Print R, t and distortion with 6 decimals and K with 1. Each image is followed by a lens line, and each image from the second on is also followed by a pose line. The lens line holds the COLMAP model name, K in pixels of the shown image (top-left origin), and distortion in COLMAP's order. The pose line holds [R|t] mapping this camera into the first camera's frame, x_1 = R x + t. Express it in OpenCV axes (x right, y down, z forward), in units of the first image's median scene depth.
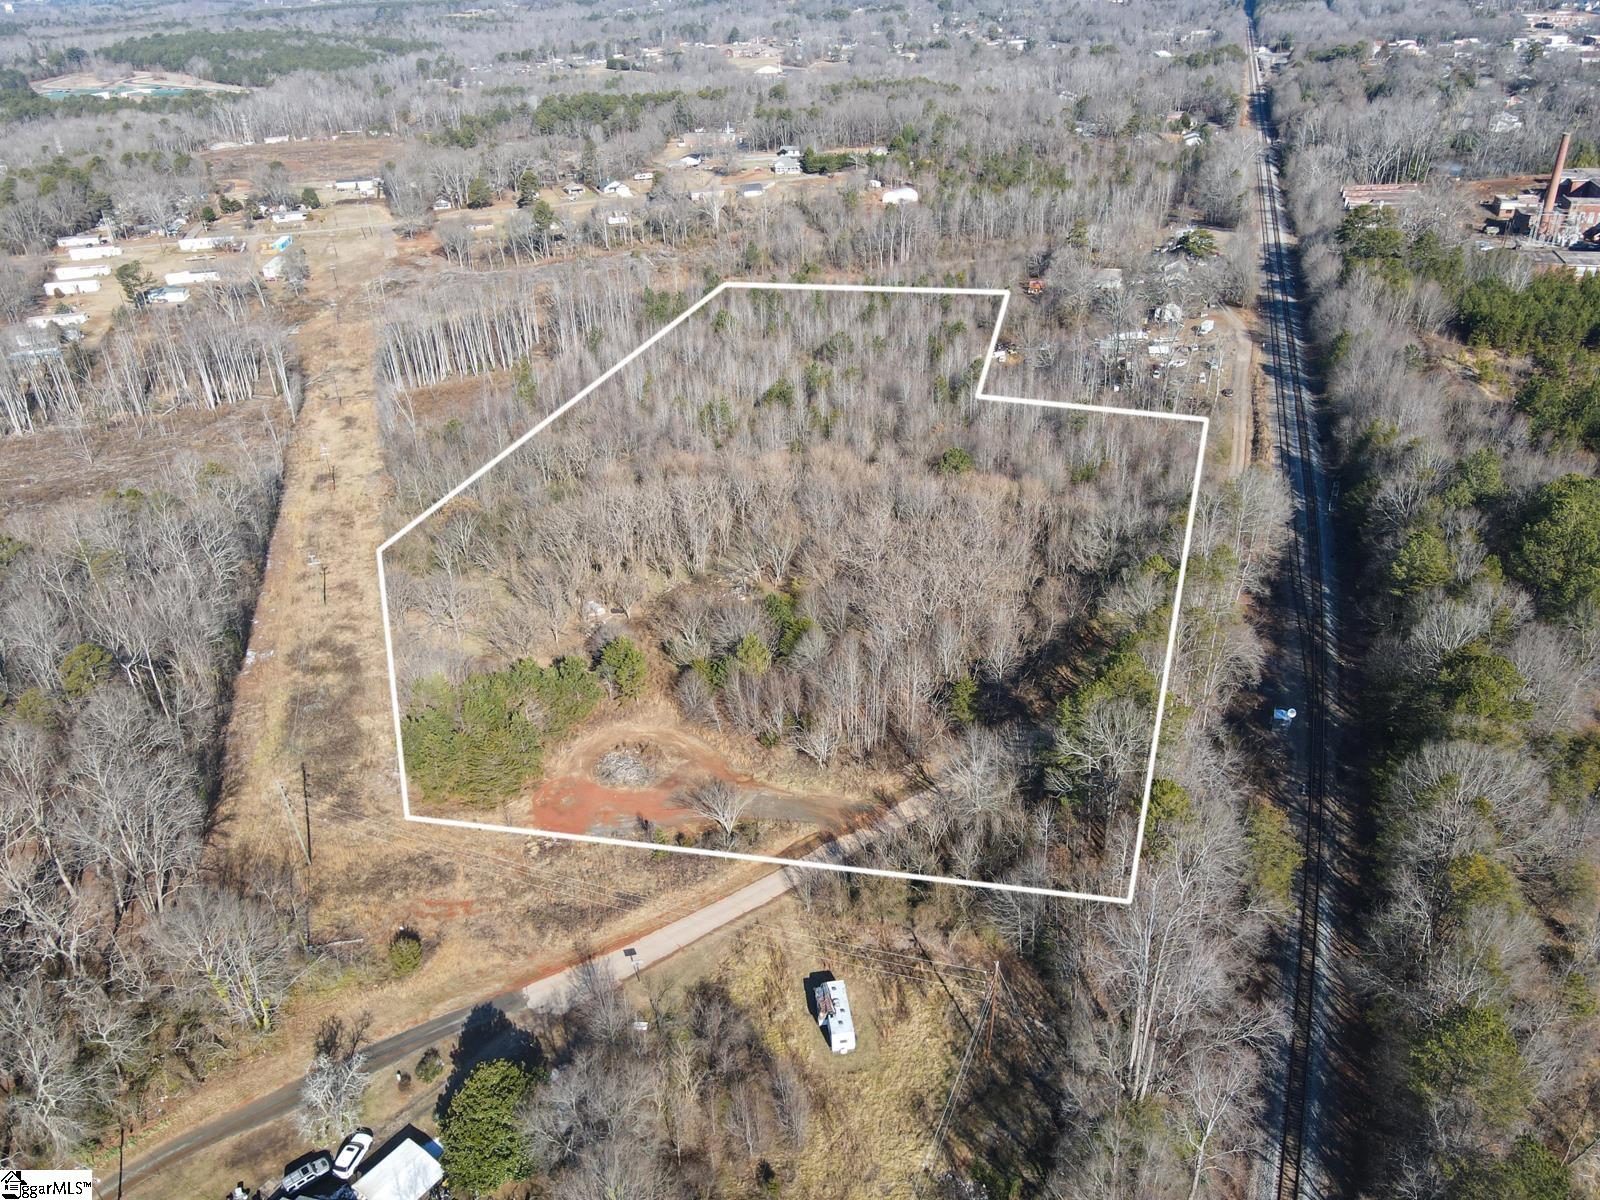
lens RADIAL K [[1117.3, 0, 824.9], [0, 1117.3, 599.8], [0, 0, 1]] dist [0.021293, -0.005513]
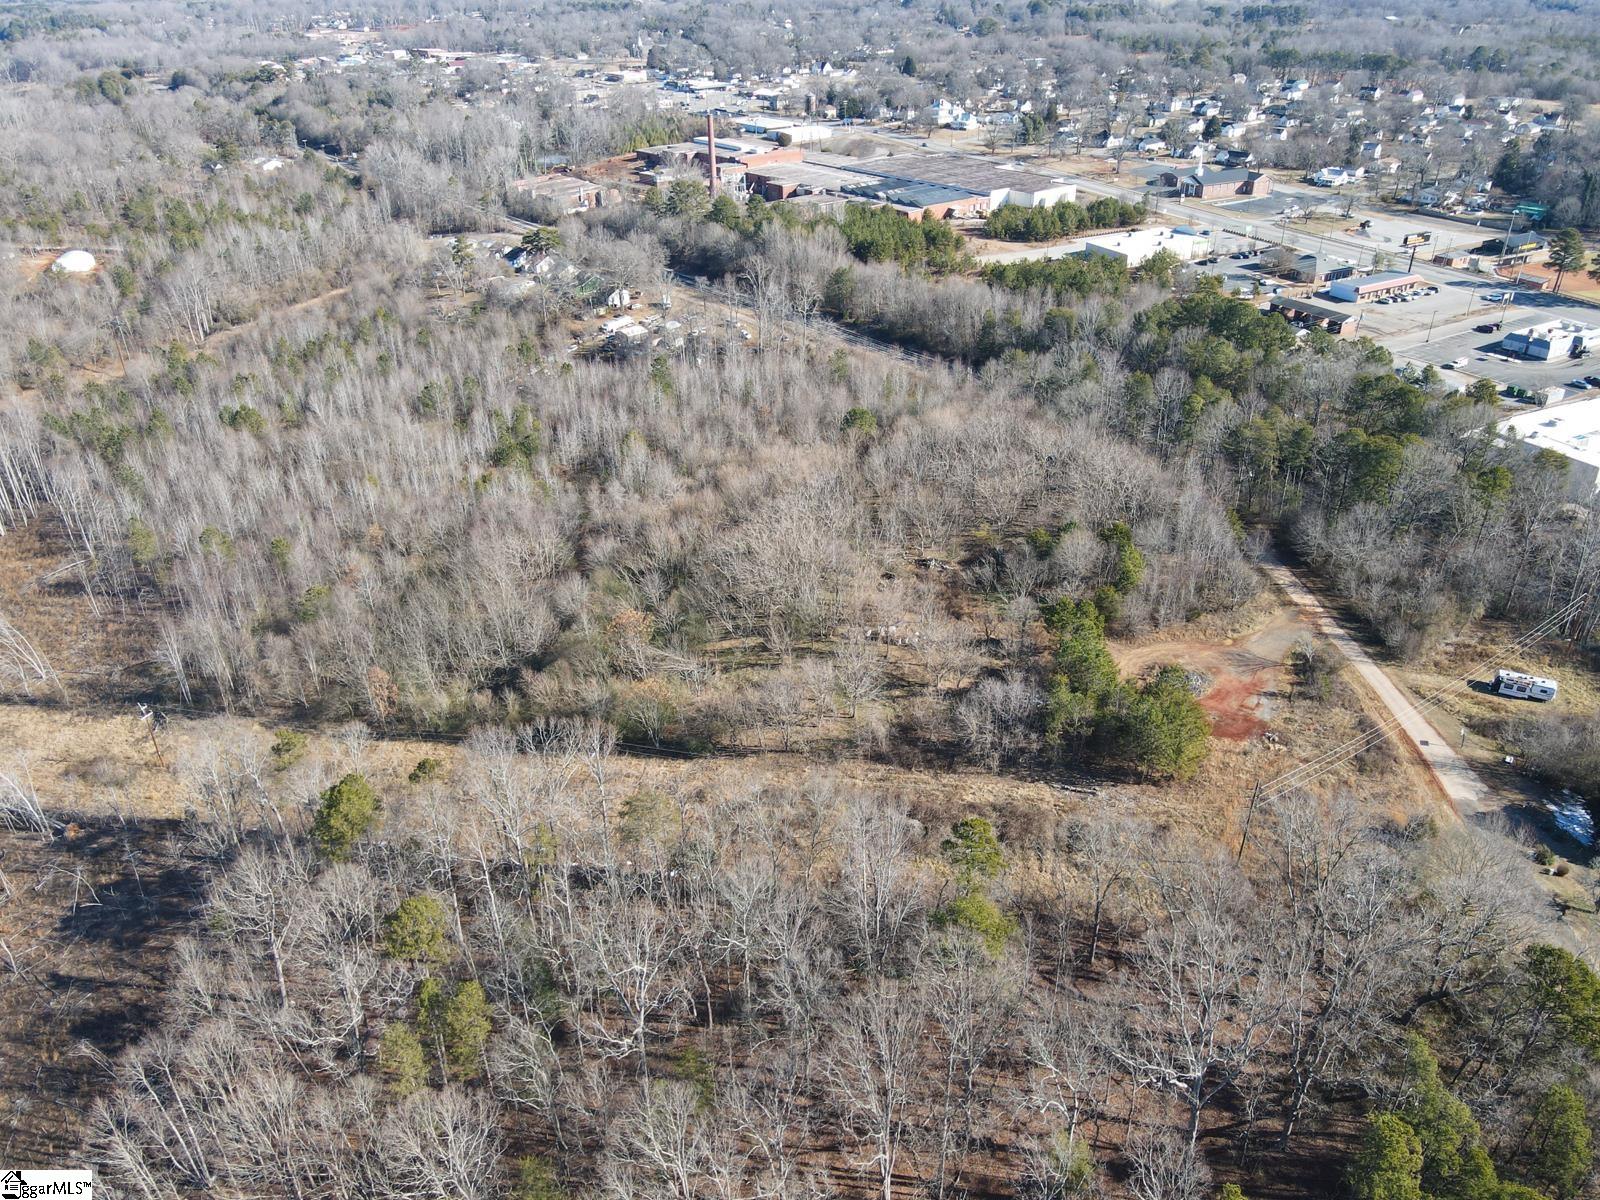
lens RADIAL K [[1117.3, 0, 824.9], [0, 1117.3, 599.8], [0, 0, 1]] dist [0.021293, -0.005513]
pose [[0.576774, -0.389565, 0.718032, -0.444259], [0.401645, 0.900625, 0.166001, -0.094622], [-0.711346, 0.192649, 0.675924, 0.197364]]
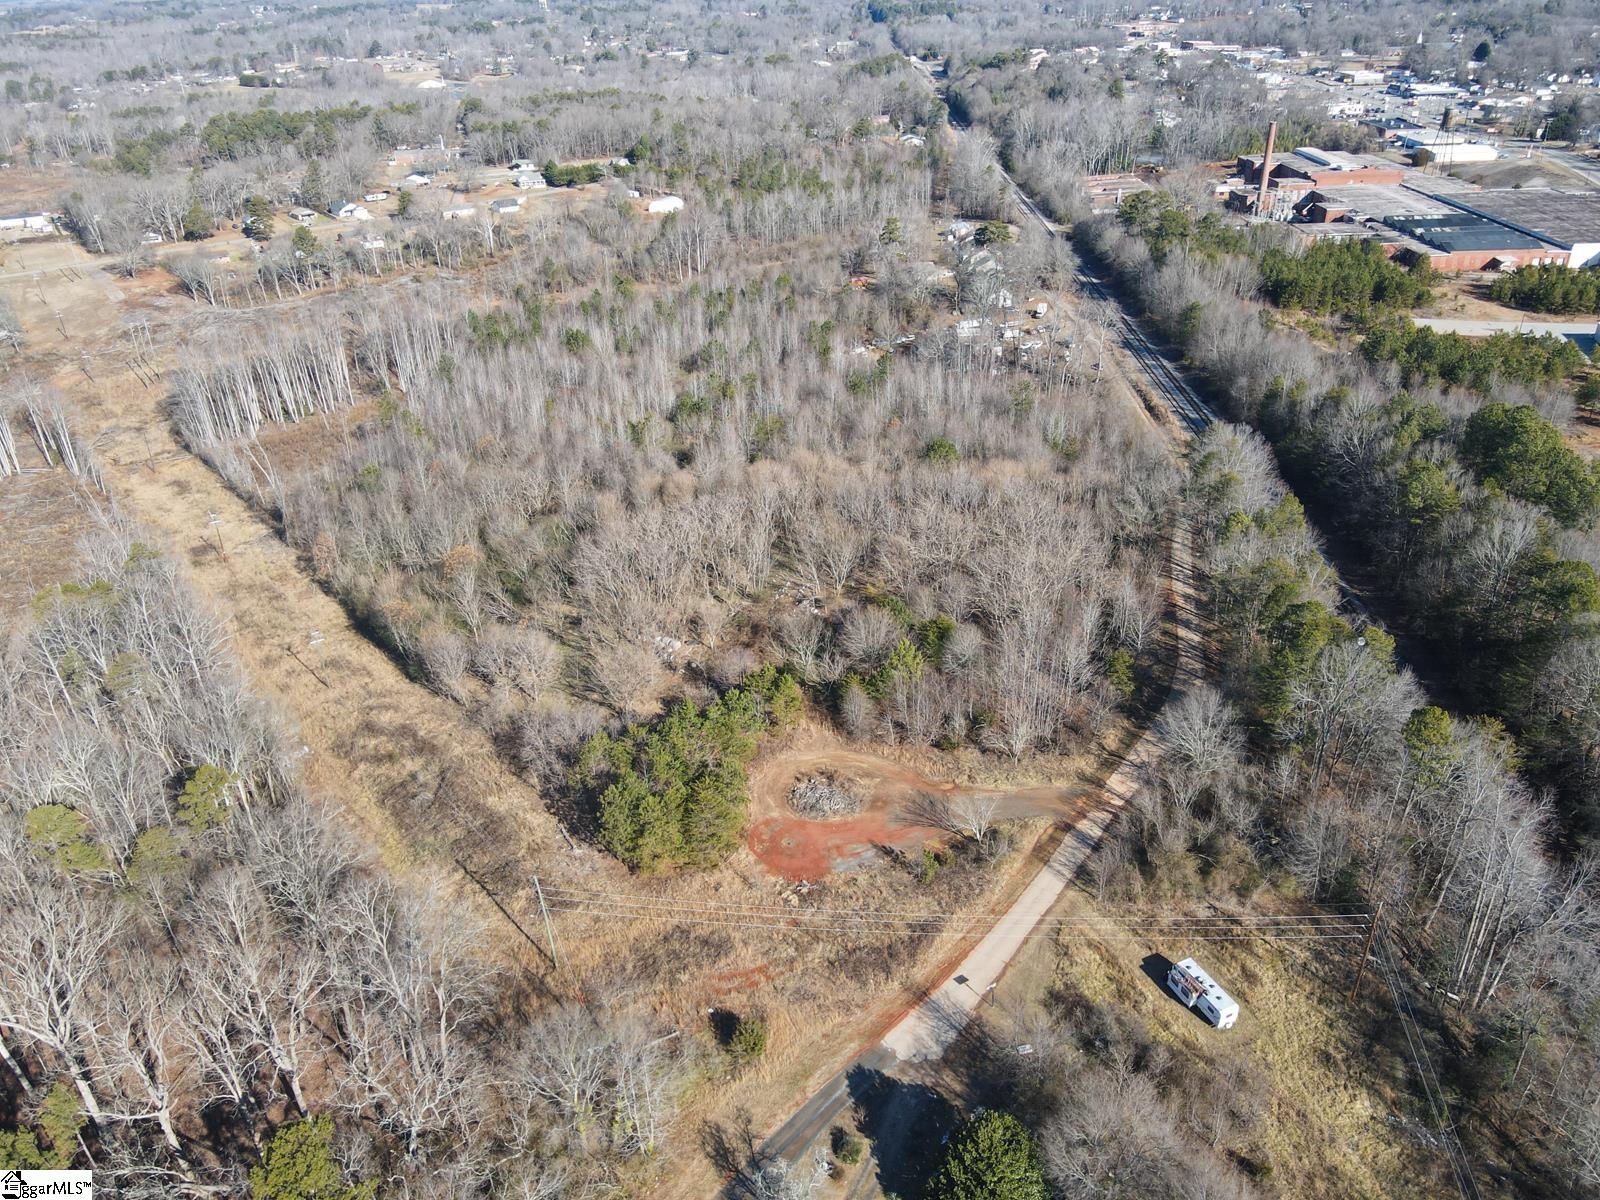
lens RADIAL K [[1117.3, 0, 824.9], [0, 1117.3, 599.8], [0, 0, 1]] dist [0.021293, -0.005513]
pose [[0.957826, -0.136284, 0.252973, -0.156035], [0.138679, 0.990301, 0.008426, -0.009015], [-0.251668, 0.027012, 0.967437, 0.033702]]
